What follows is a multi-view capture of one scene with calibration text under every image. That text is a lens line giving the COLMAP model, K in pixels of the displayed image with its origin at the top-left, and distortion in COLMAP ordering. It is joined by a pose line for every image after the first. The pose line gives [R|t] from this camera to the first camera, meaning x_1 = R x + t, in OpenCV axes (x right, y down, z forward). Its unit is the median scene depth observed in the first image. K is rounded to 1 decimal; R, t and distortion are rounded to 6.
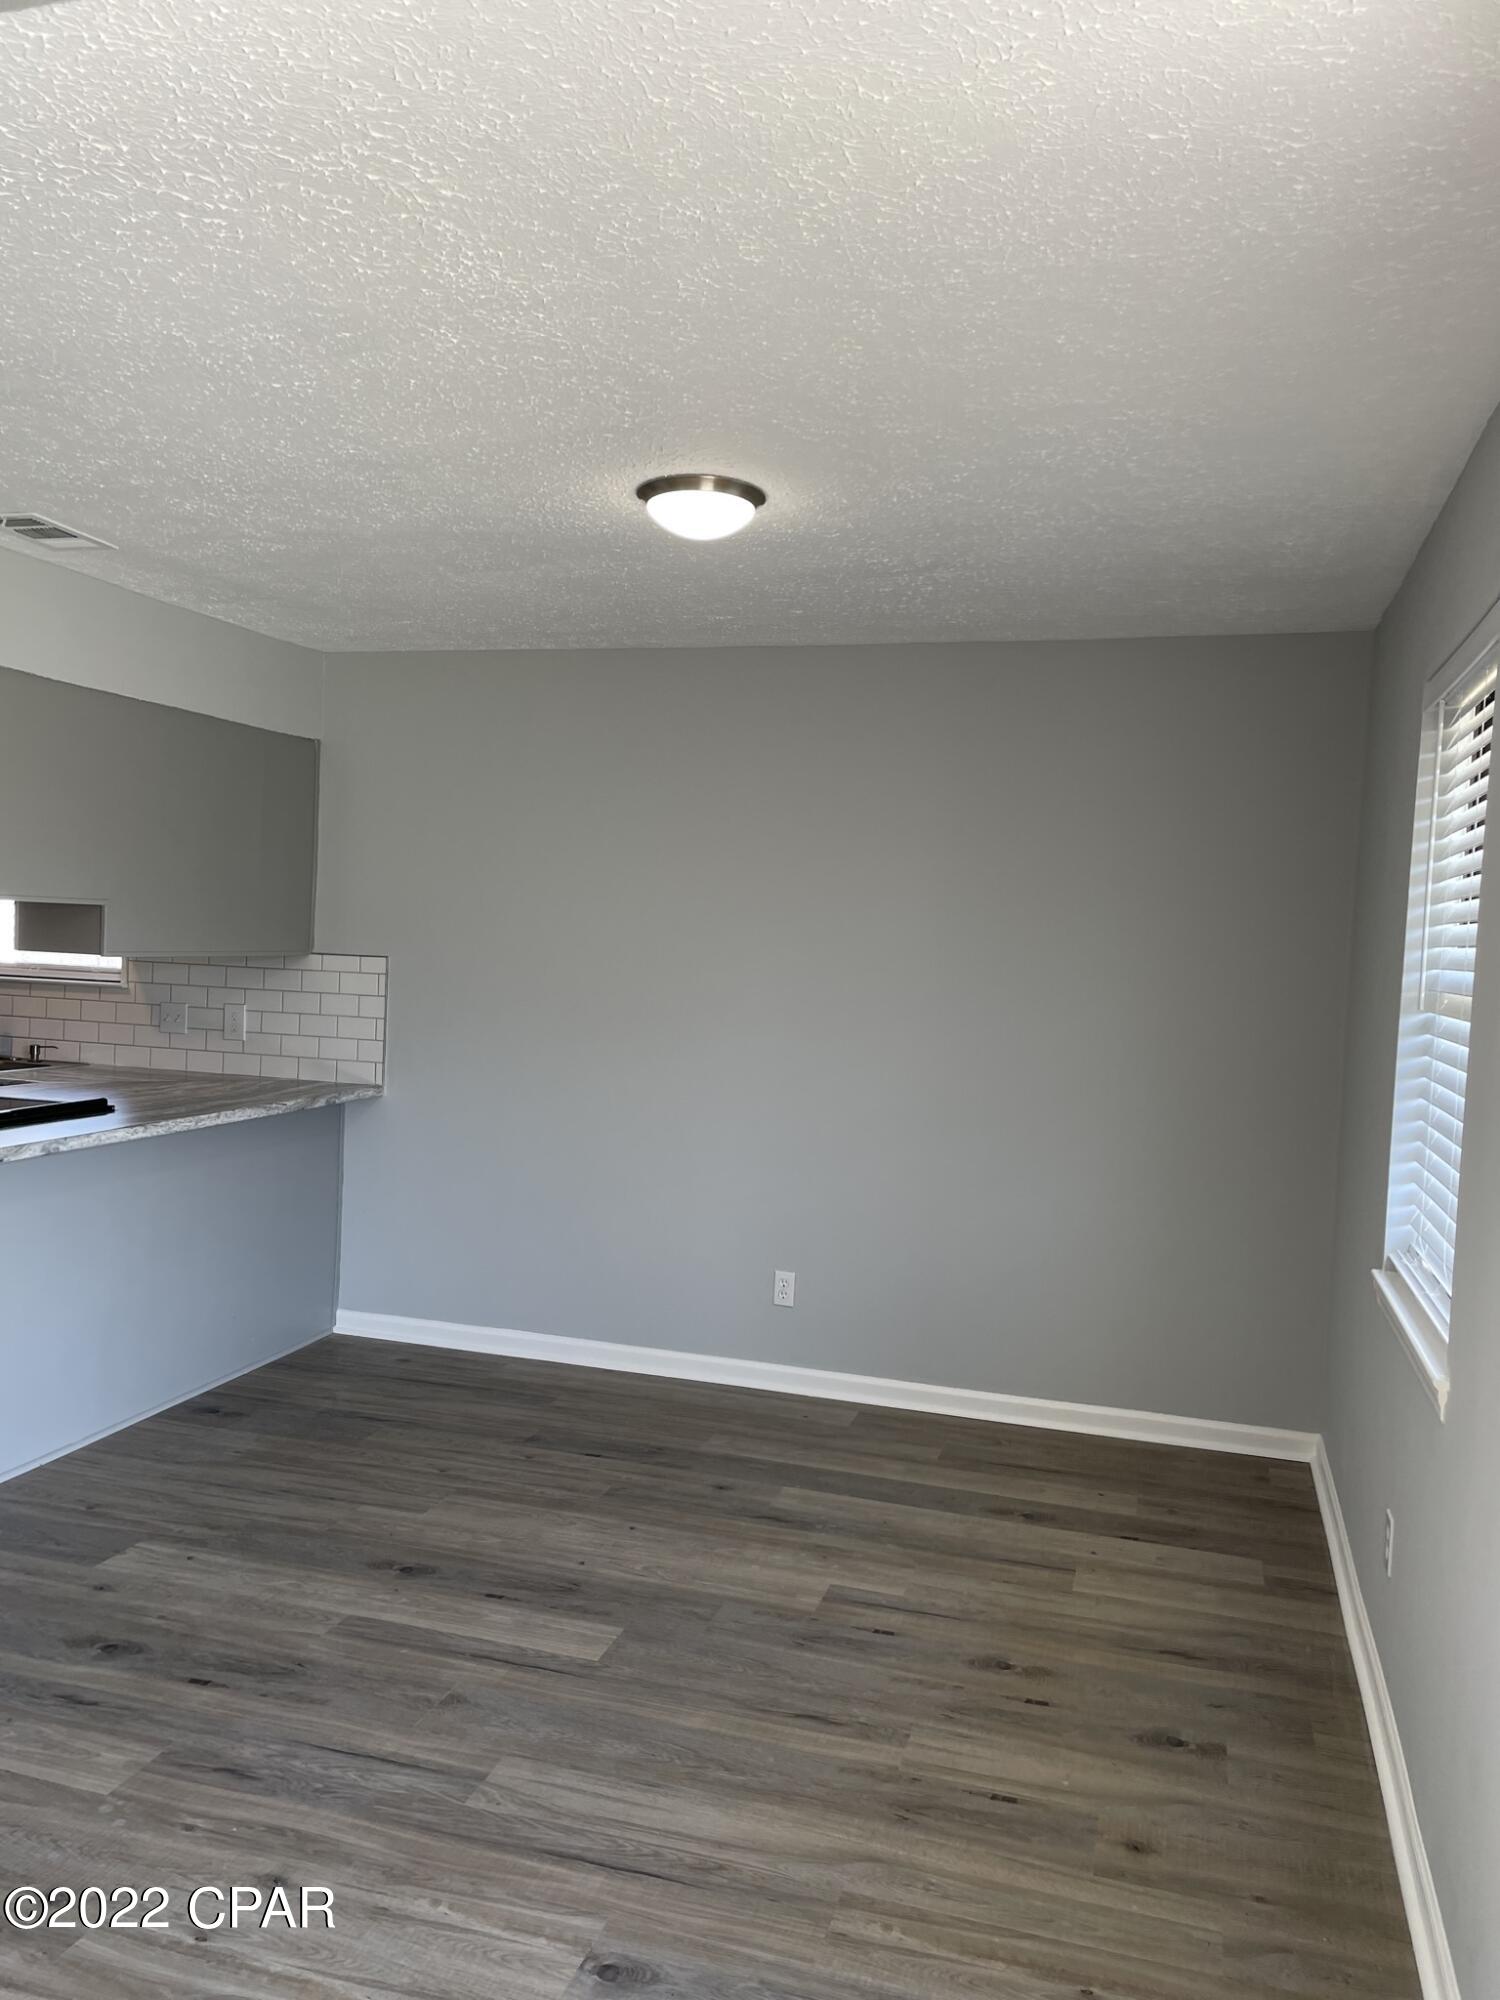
lens RADIAL K [[1508.7, 0, 734.7], [0, 1508.7, 982.5], [0, 0, 1]] dist [0.076449, -0.099644]
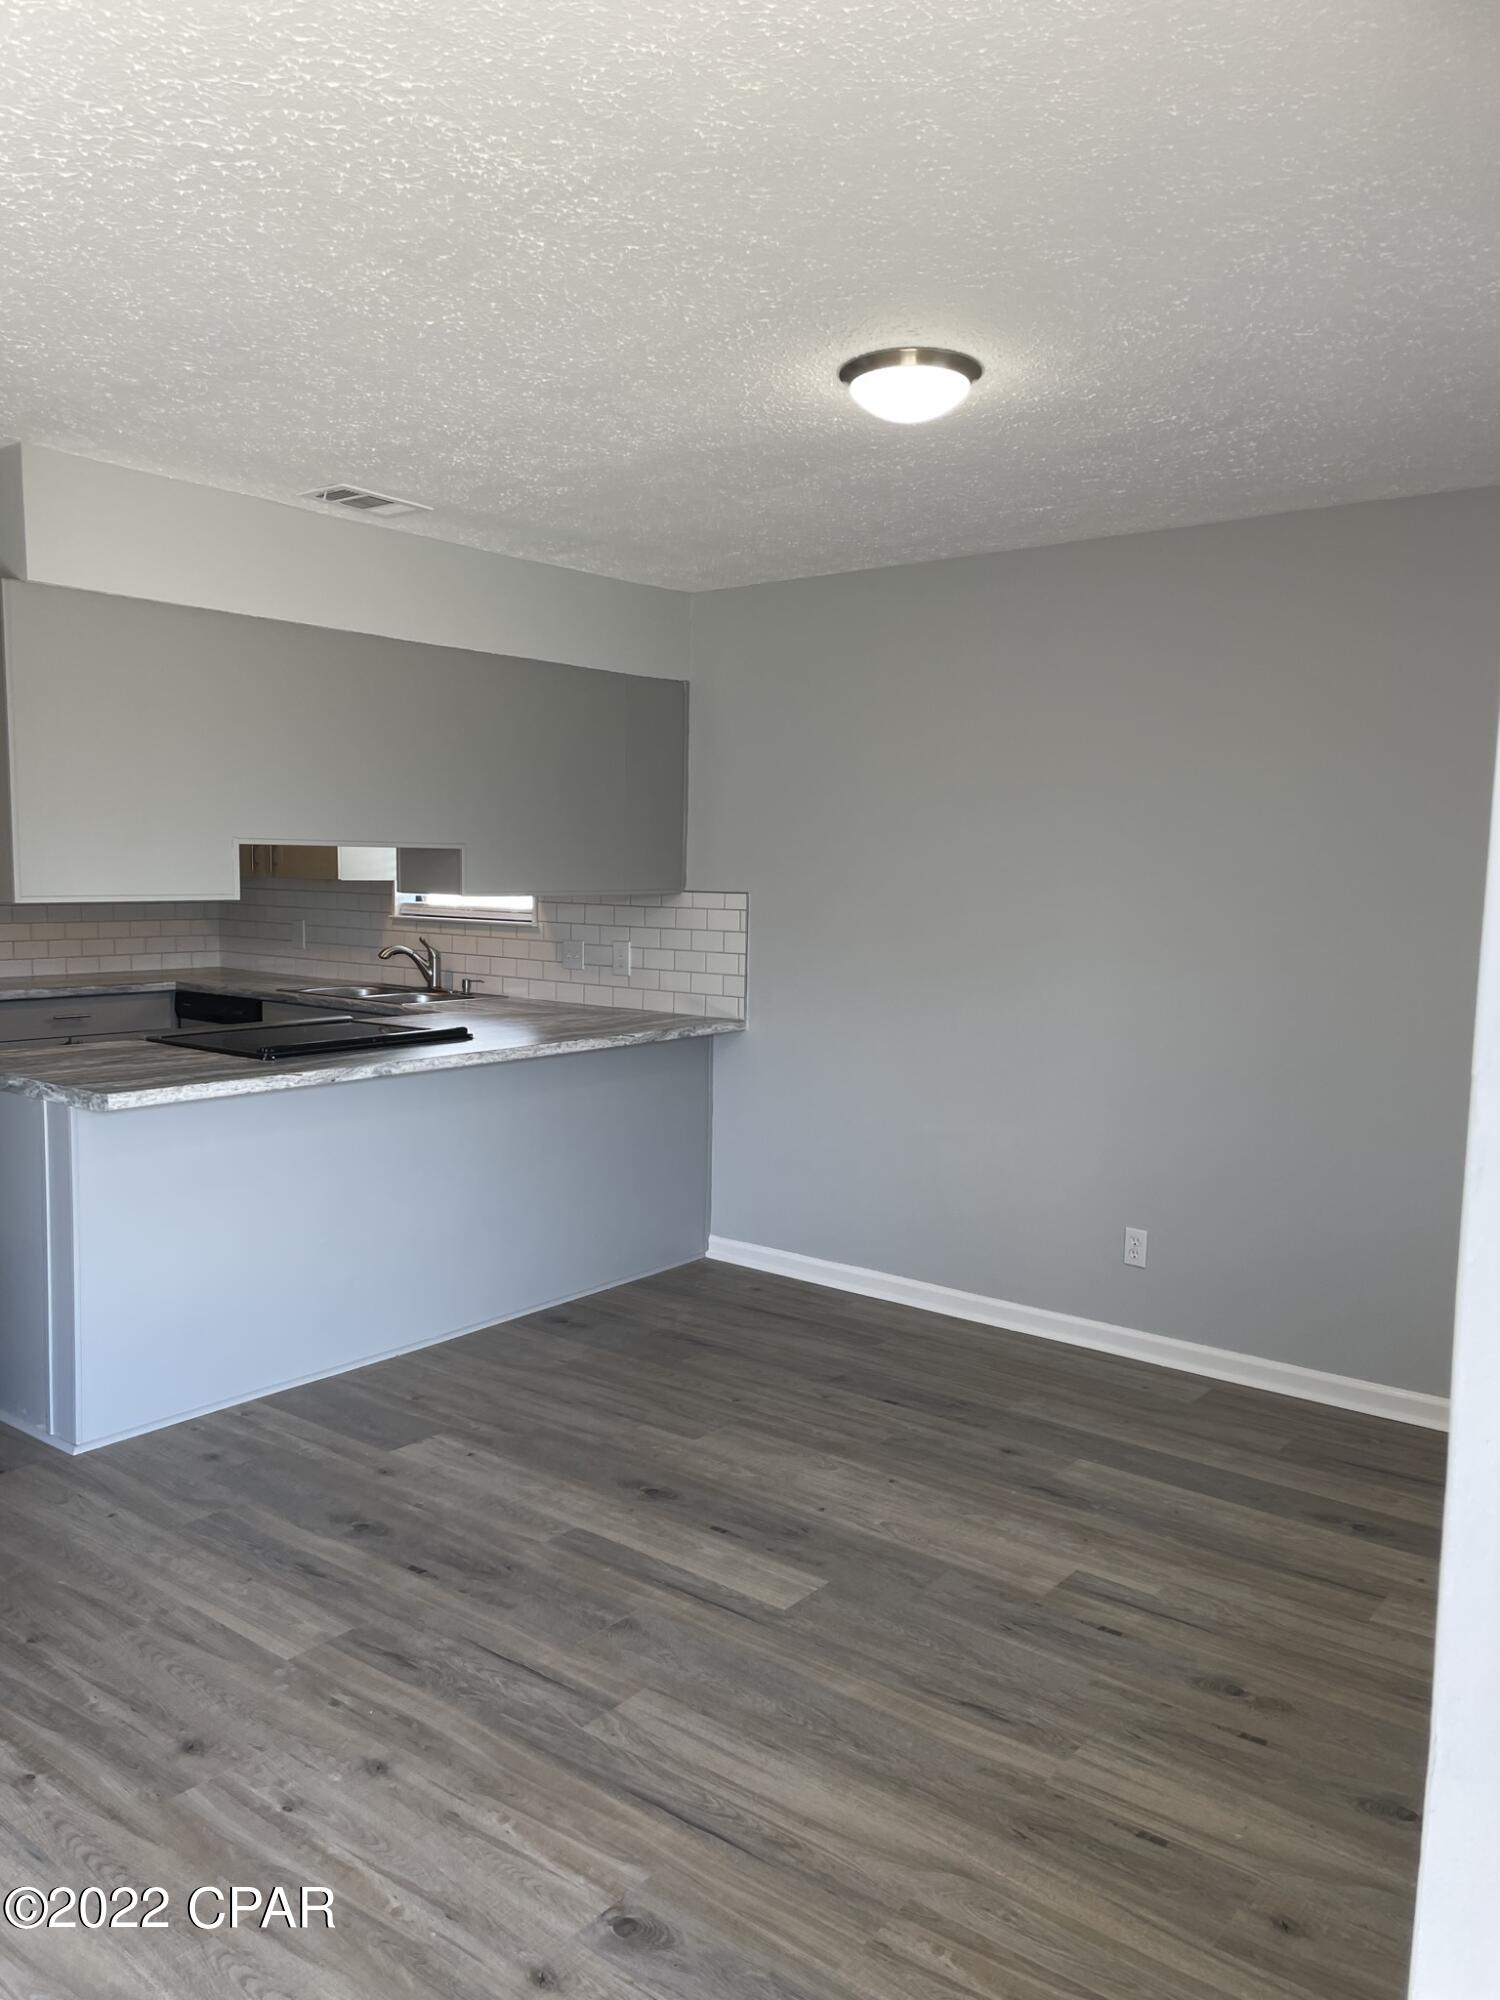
lens RADIAL K [[1508.7, 0, 726.1], [0, 1508.7, 993.4], [0, 0, 1]] dist [0.076449, -0.099644]
pose [[0.927710, 0.005415, -0.373262, 0.219100], [0.012277, 0.998911, 0.045003, 0.007434], [0.373099, -0.046333, 0.926634, 0.097558]]
